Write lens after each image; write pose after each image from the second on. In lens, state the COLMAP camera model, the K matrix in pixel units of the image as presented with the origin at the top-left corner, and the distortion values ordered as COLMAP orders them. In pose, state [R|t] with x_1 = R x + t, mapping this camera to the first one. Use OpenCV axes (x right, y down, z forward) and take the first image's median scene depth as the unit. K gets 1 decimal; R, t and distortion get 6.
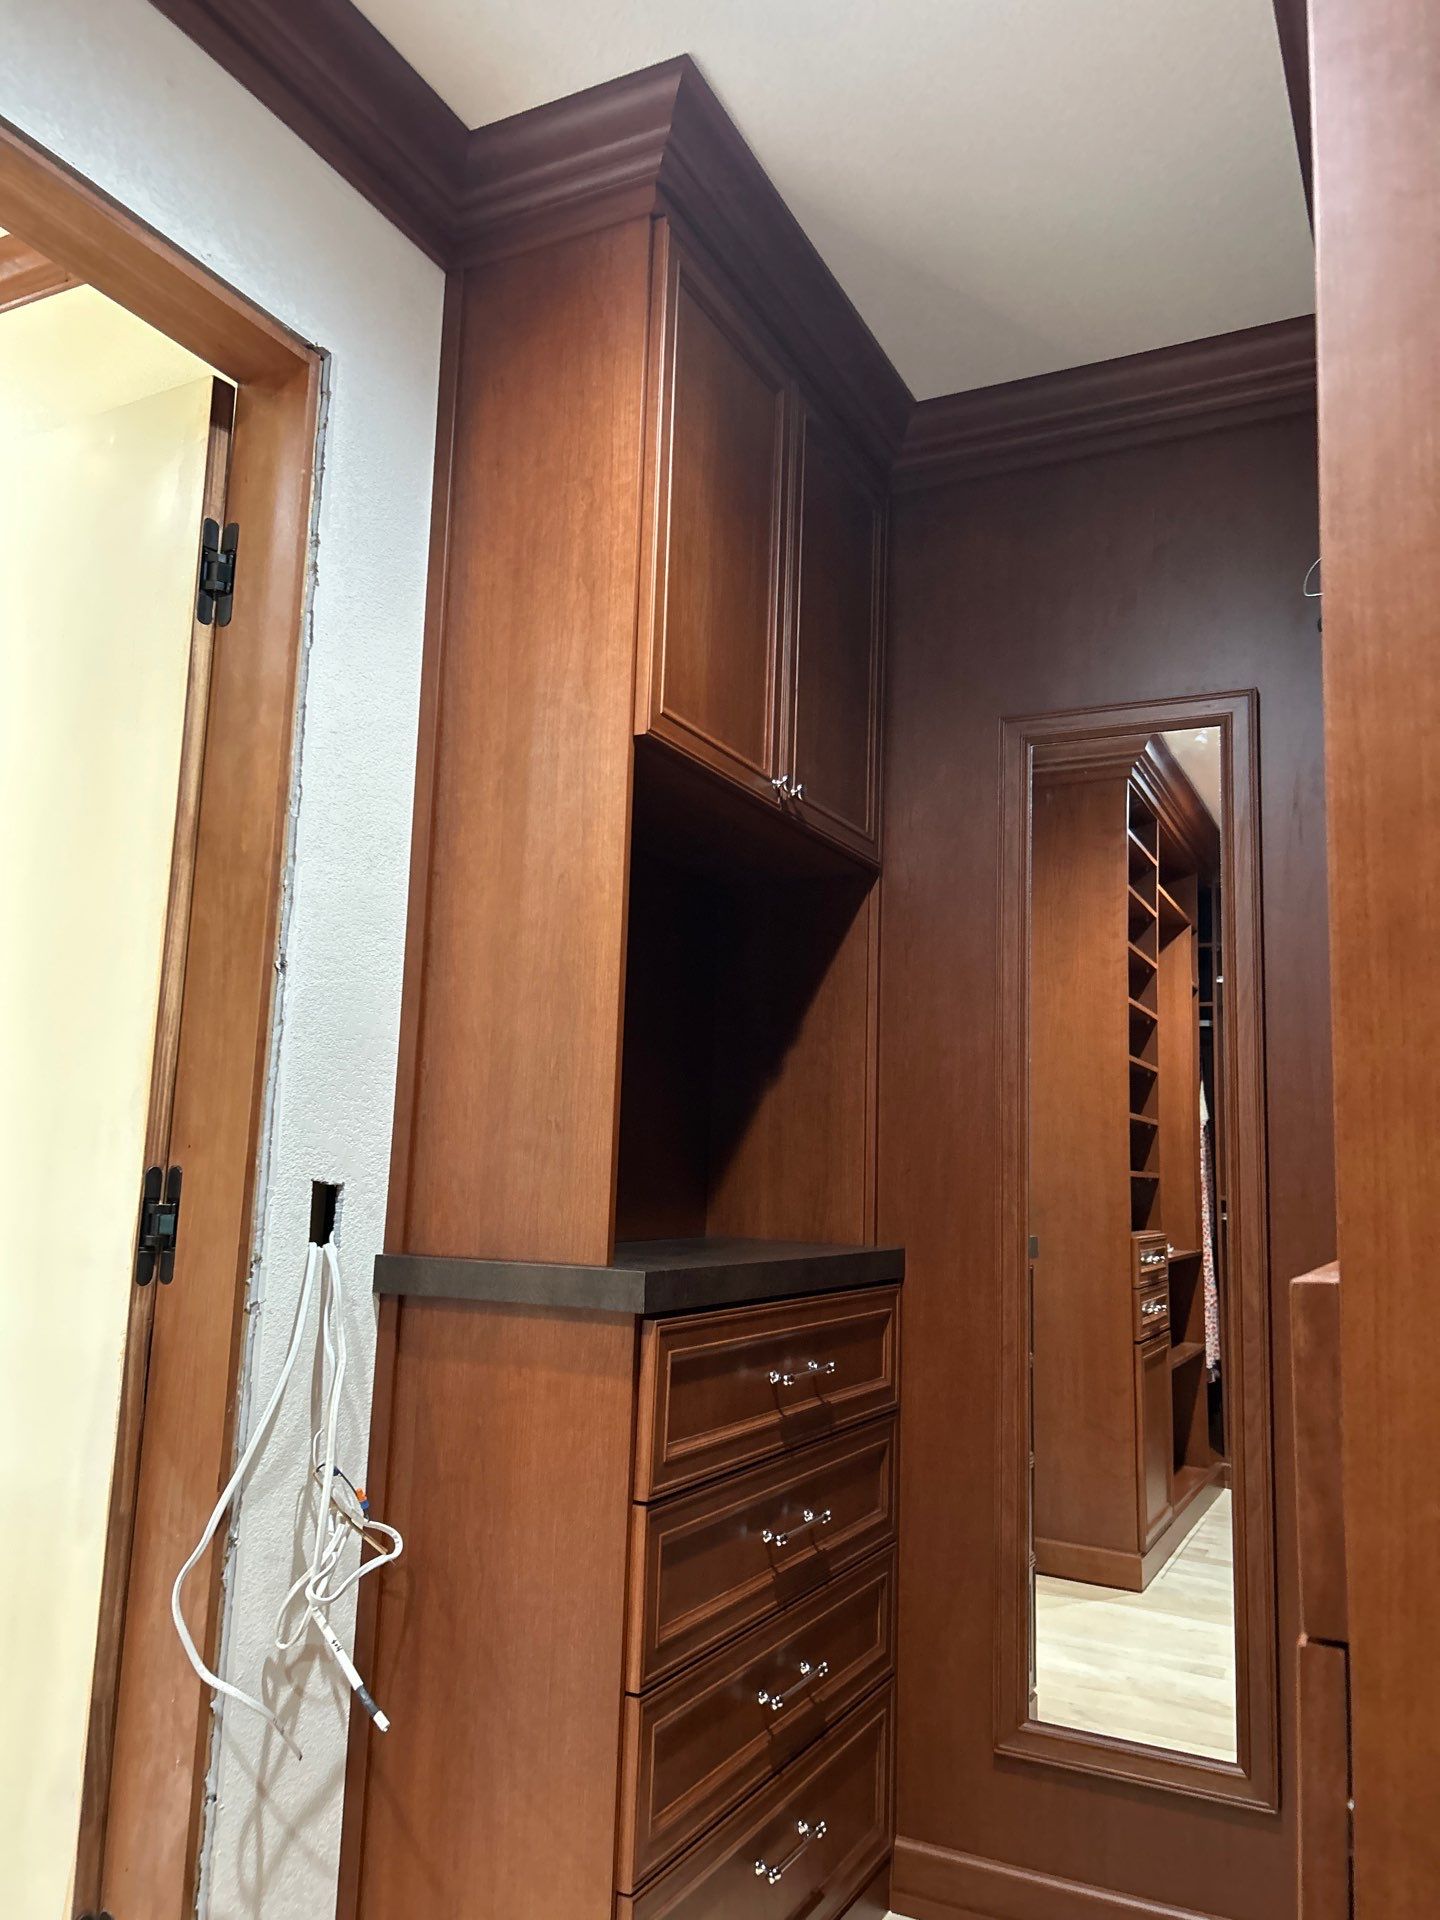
lens RADIAL K [[1436.4, 0, 713.4], [0, 1436.4, 958.1], [0, 0, 1]] dist [0.049778, -0.050199]
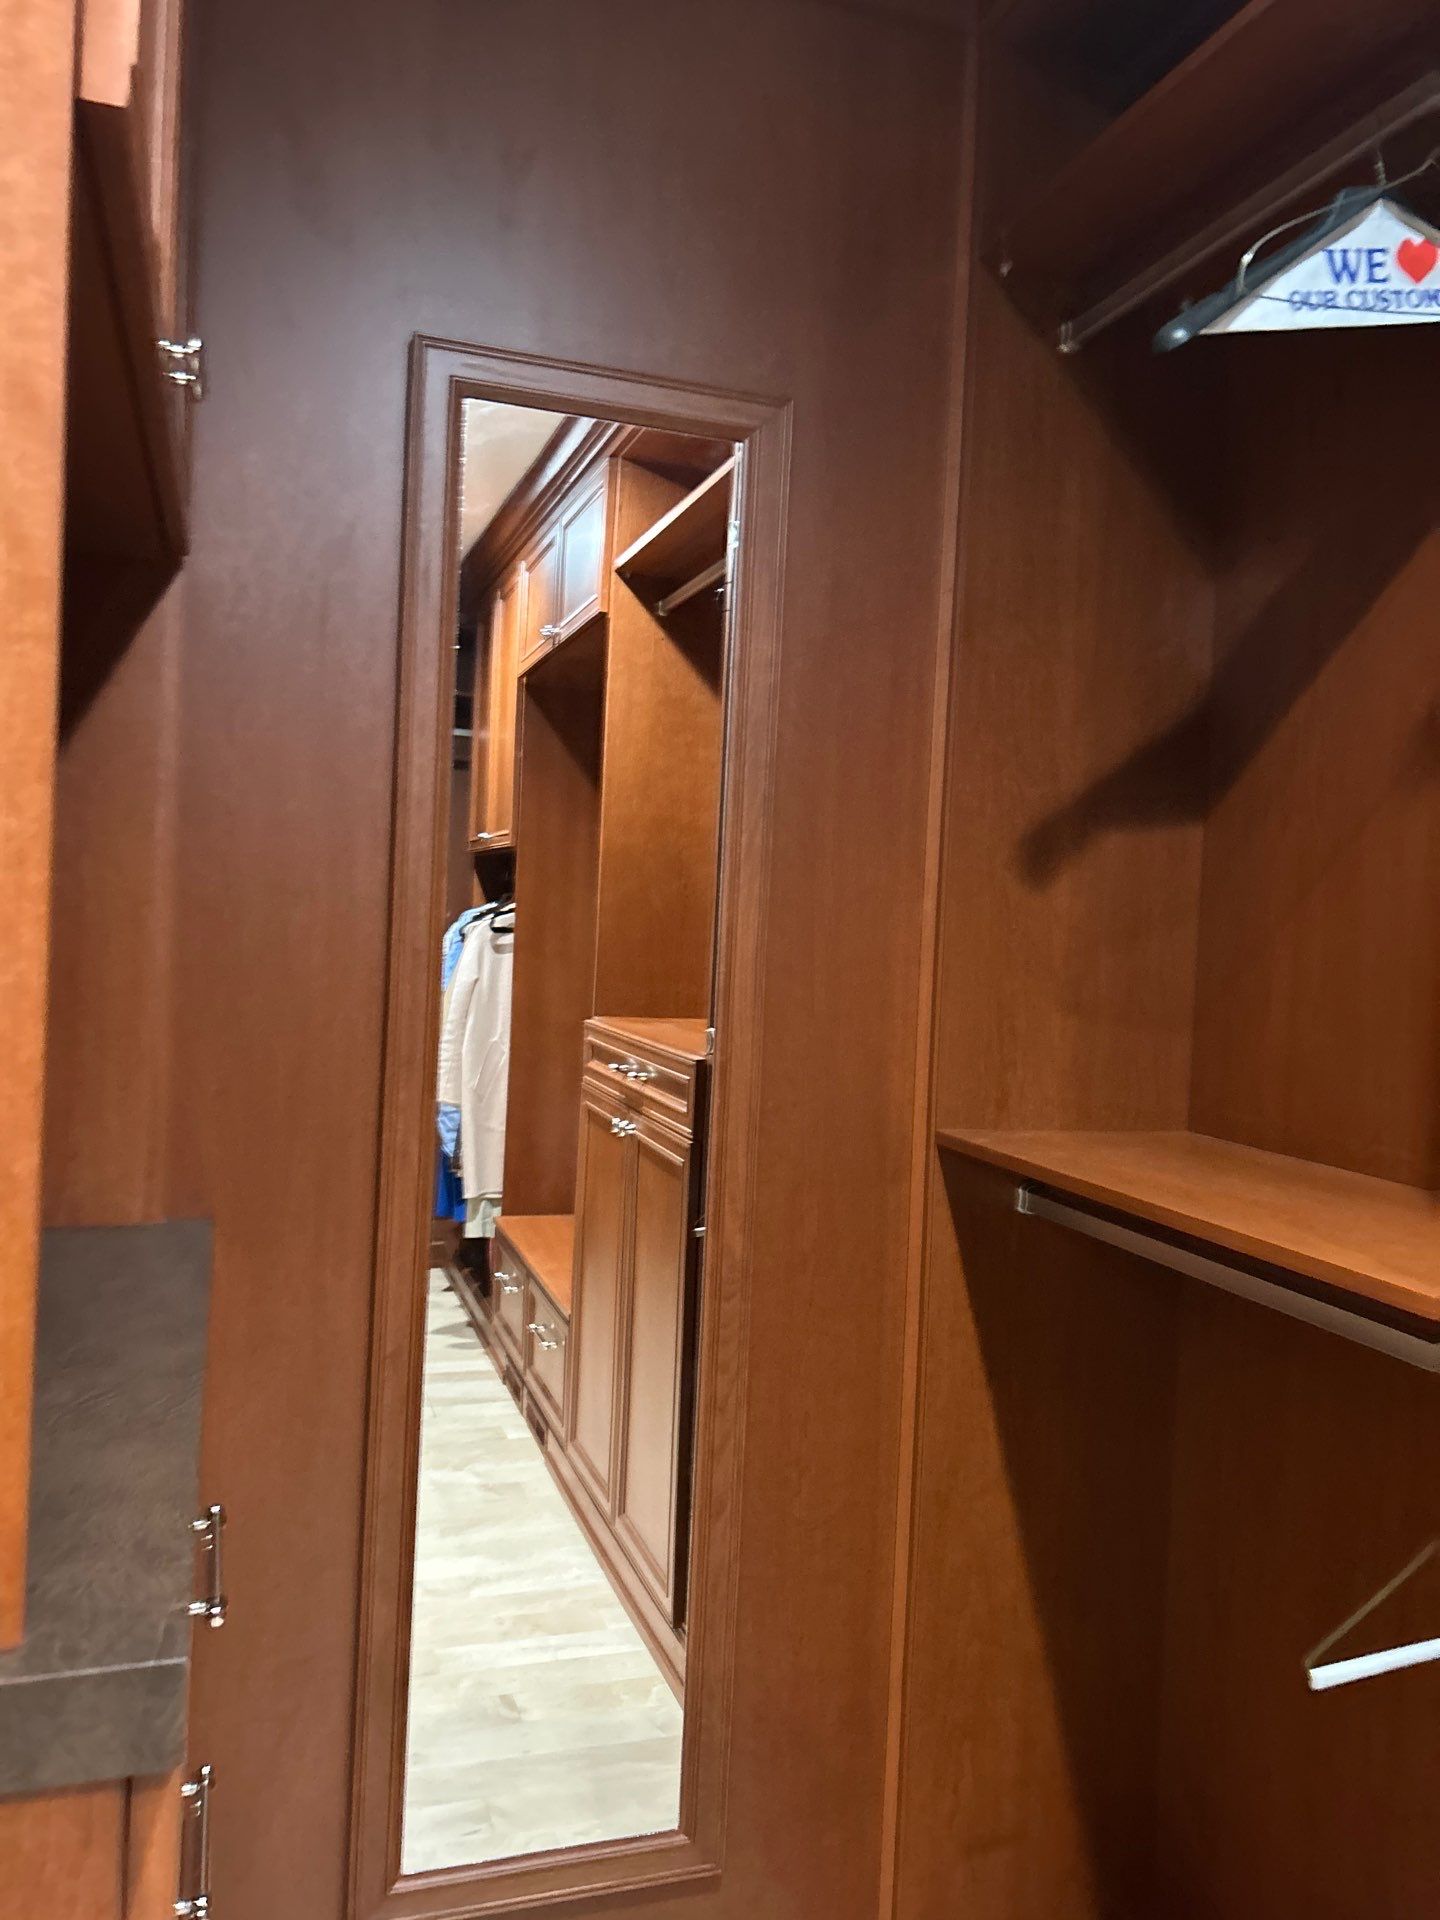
lens RADIAL K [[1436.4, 0, 724.5], [0, 1436.4, 955.6], [0, 0, 1]] dist [0.049778, -0.050199]
pose [[0.706378, -0.016963, 0.707632, -0.162078], [-0.127539, 0.980301, 0.150812, -0.025432], [-0.696250, -0.196781, 0.690299, 0.524653]]
